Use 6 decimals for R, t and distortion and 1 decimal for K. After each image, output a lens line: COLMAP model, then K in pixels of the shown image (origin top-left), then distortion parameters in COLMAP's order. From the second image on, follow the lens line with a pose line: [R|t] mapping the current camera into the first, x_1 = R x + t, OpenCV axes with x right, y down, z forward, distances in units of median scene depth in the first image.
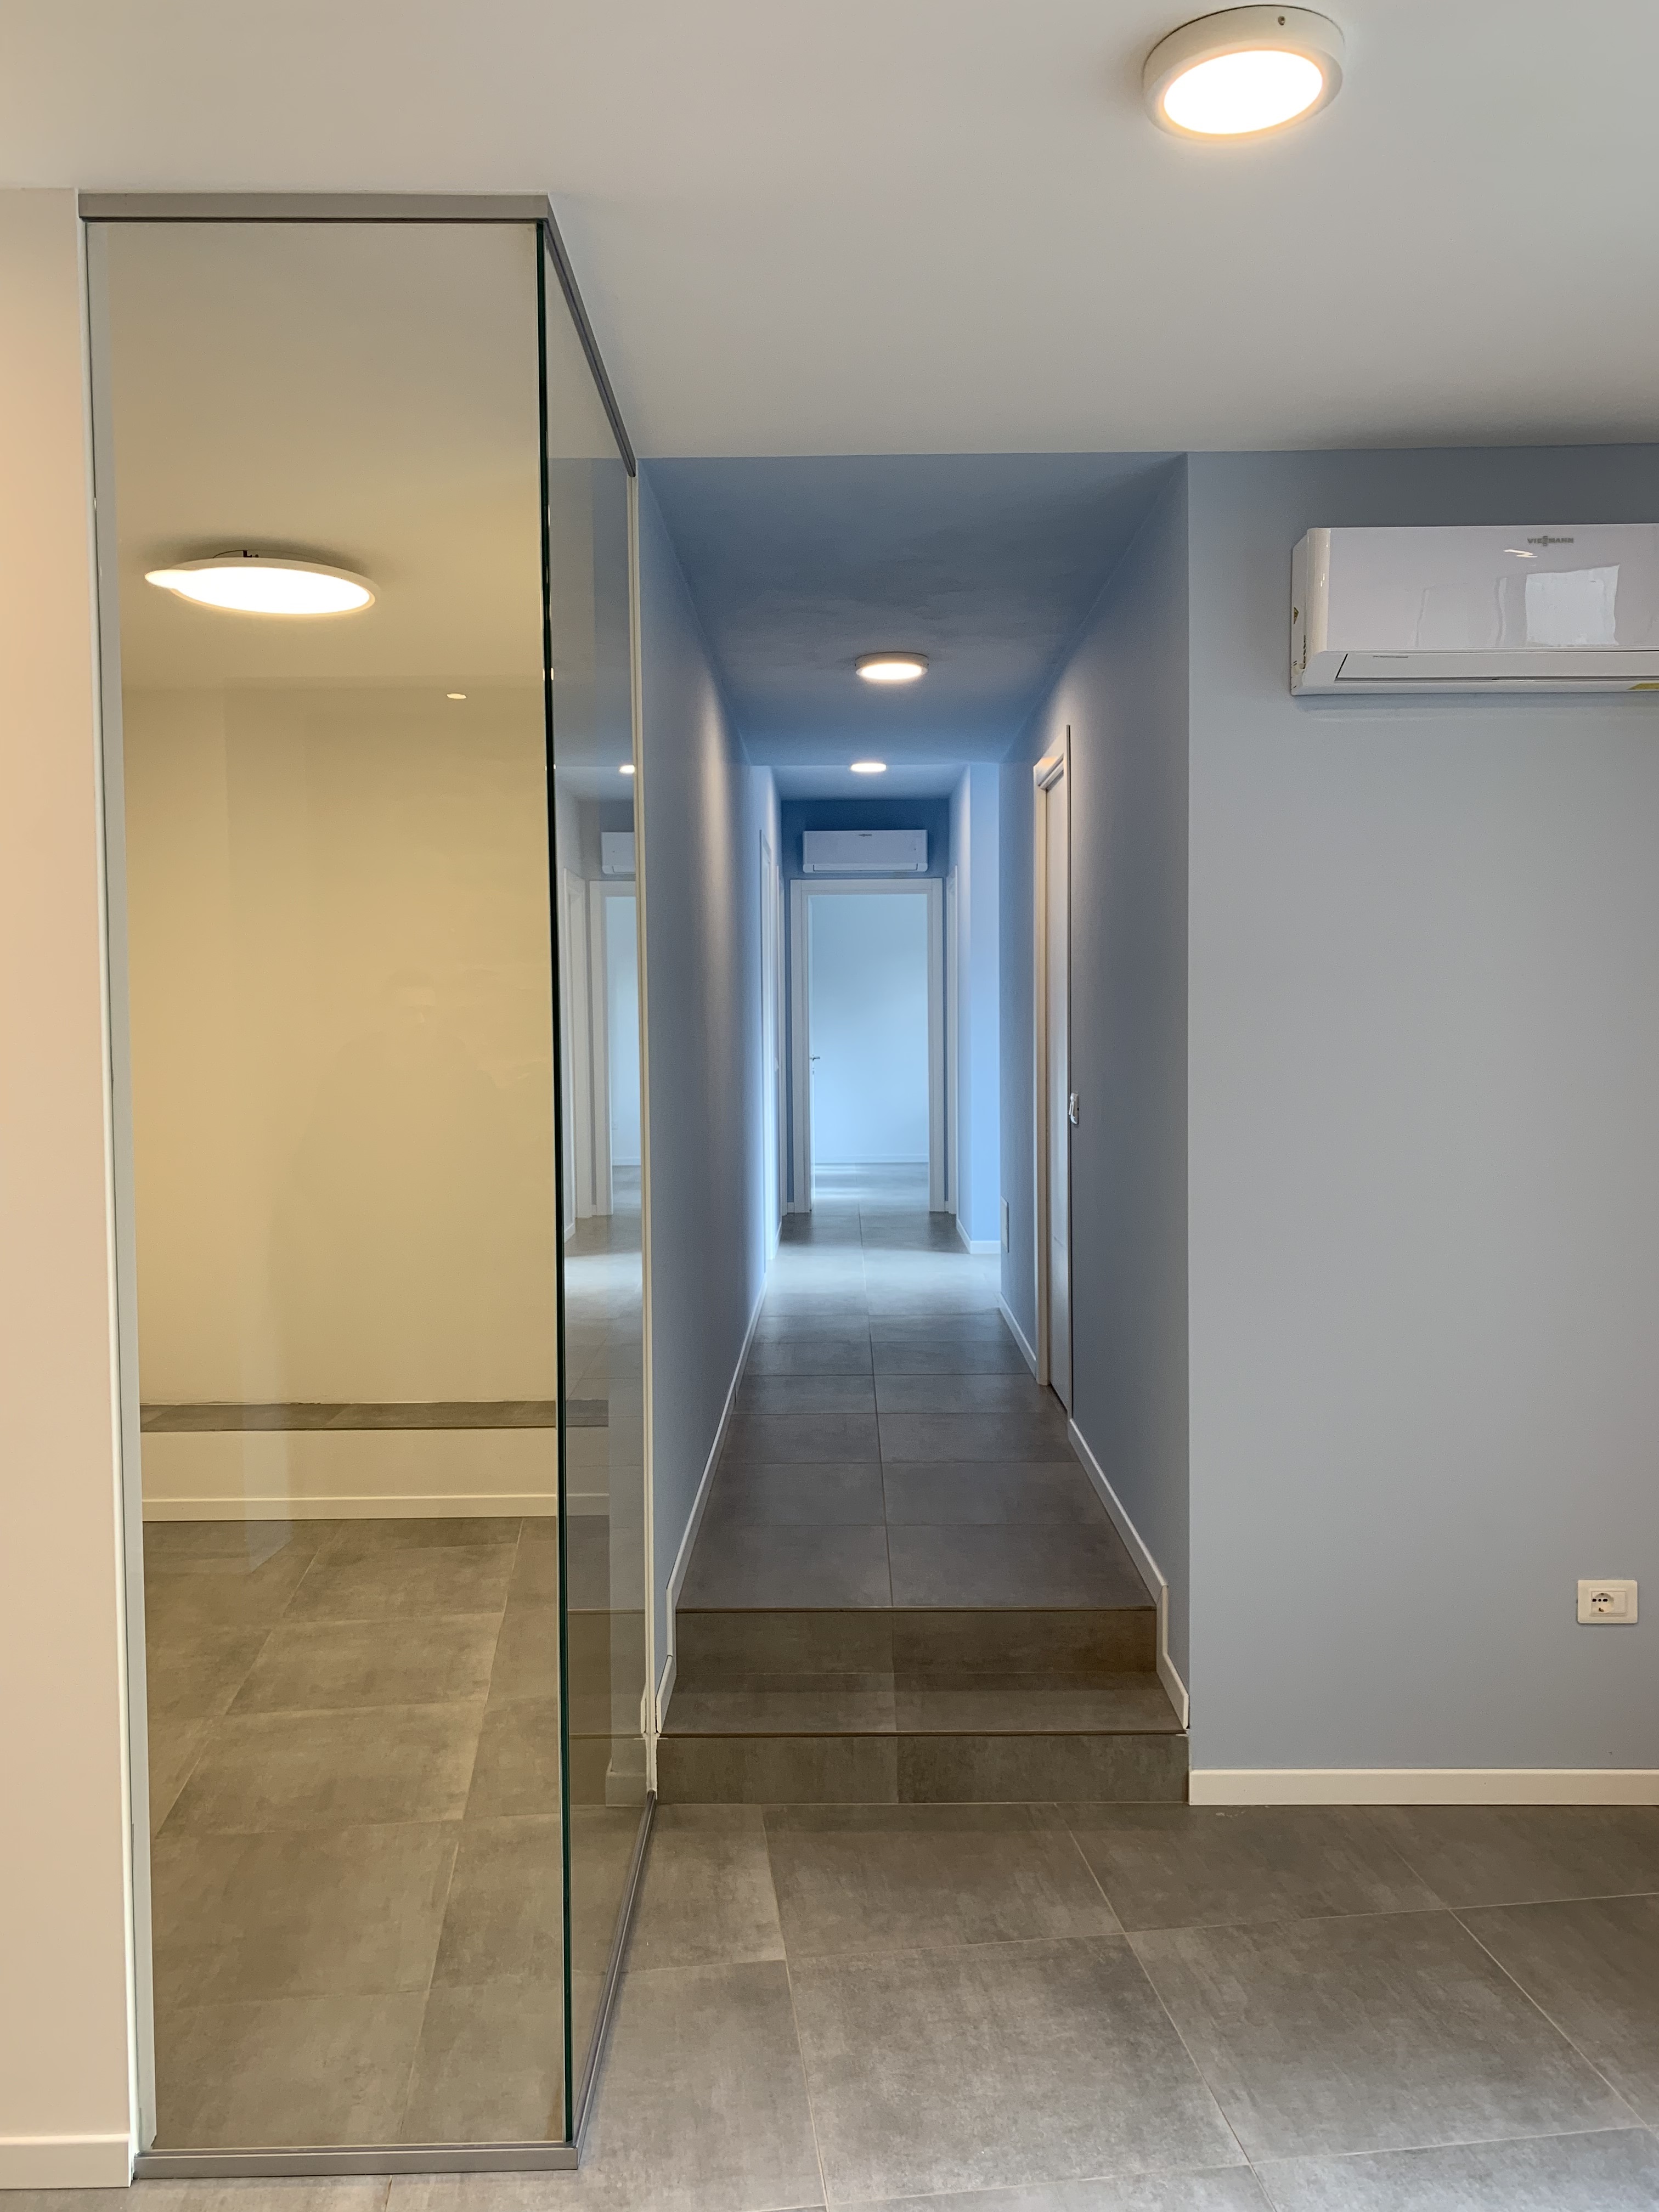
lens RADIAL K [[1689.2, 0, 838.8], [0, 1689.2, 1100.3], [0, 0, 1]] dist [0.021525, -0.019684]
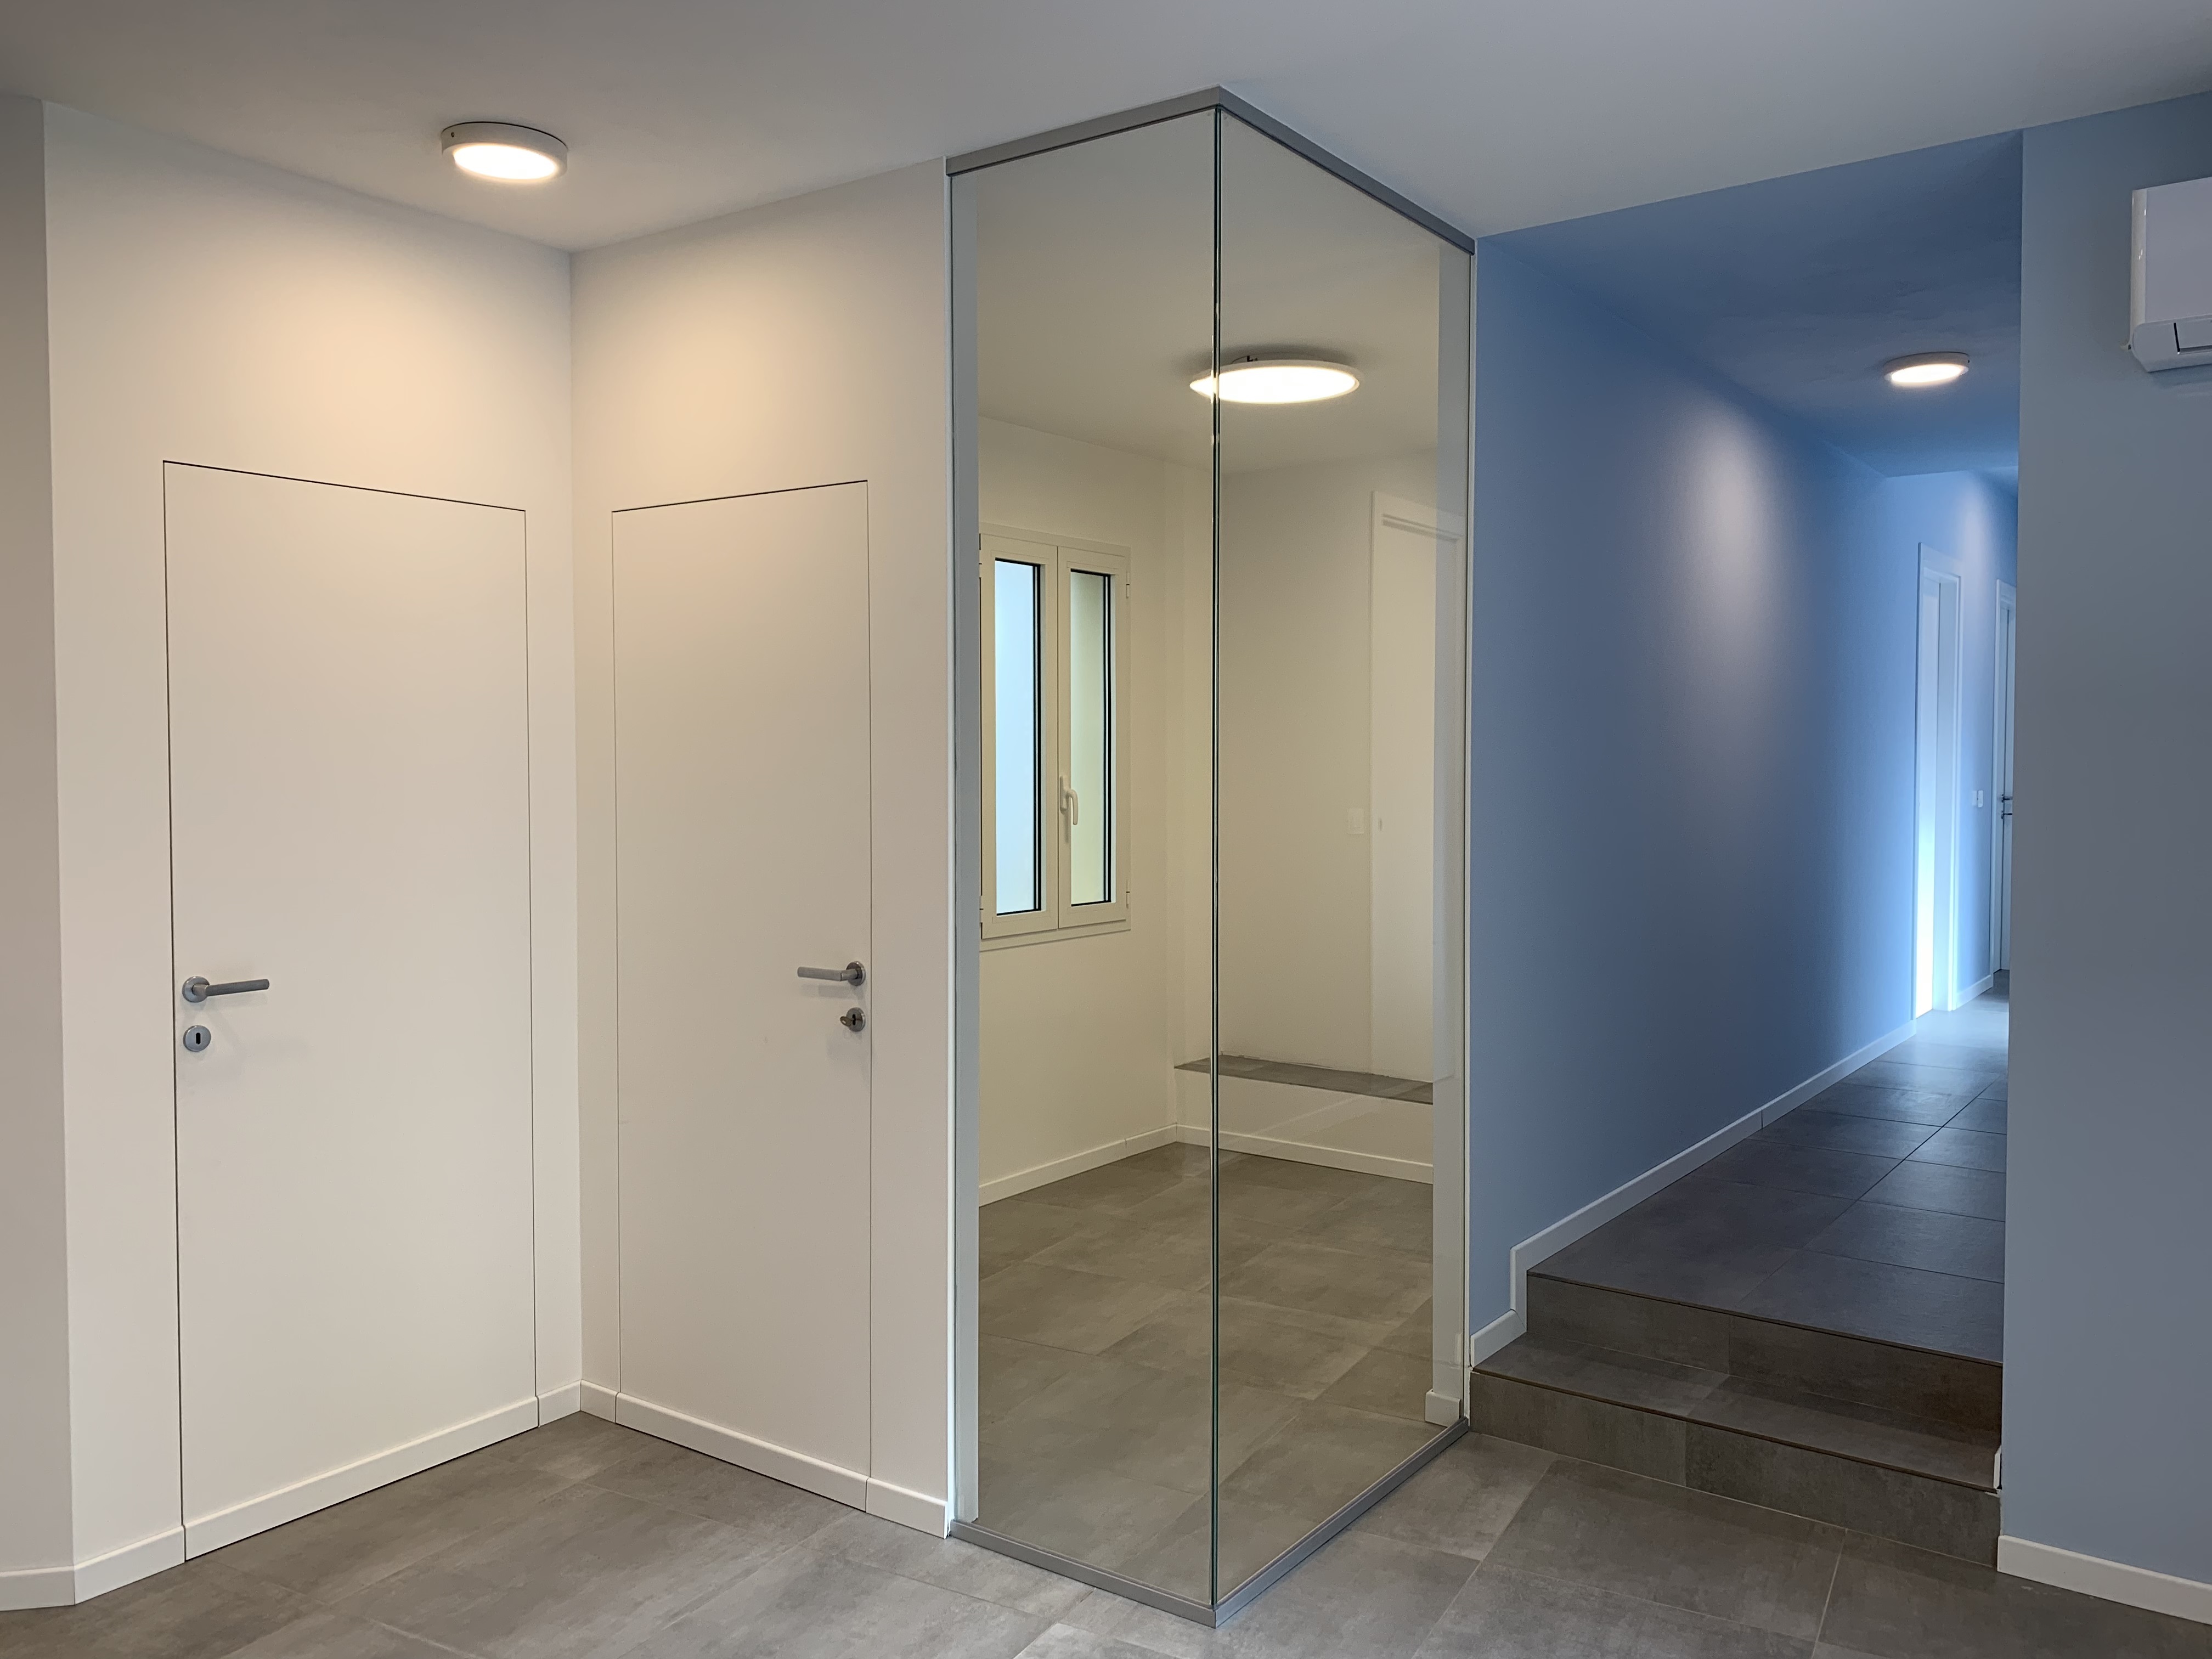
lens RADIAL K [[1689.2, 0, 1112.3], [0, 1689.2, 829.9], [0, 0, 1]] dist [0.021525, -0.019684]
pose [[0.804441, 0.034082, -0.593054, 0.356866], [-0.036511, 0.999302, 0.007904, 0.017363], [0.592910, 0.015295, 0.805124, -0.052015]]
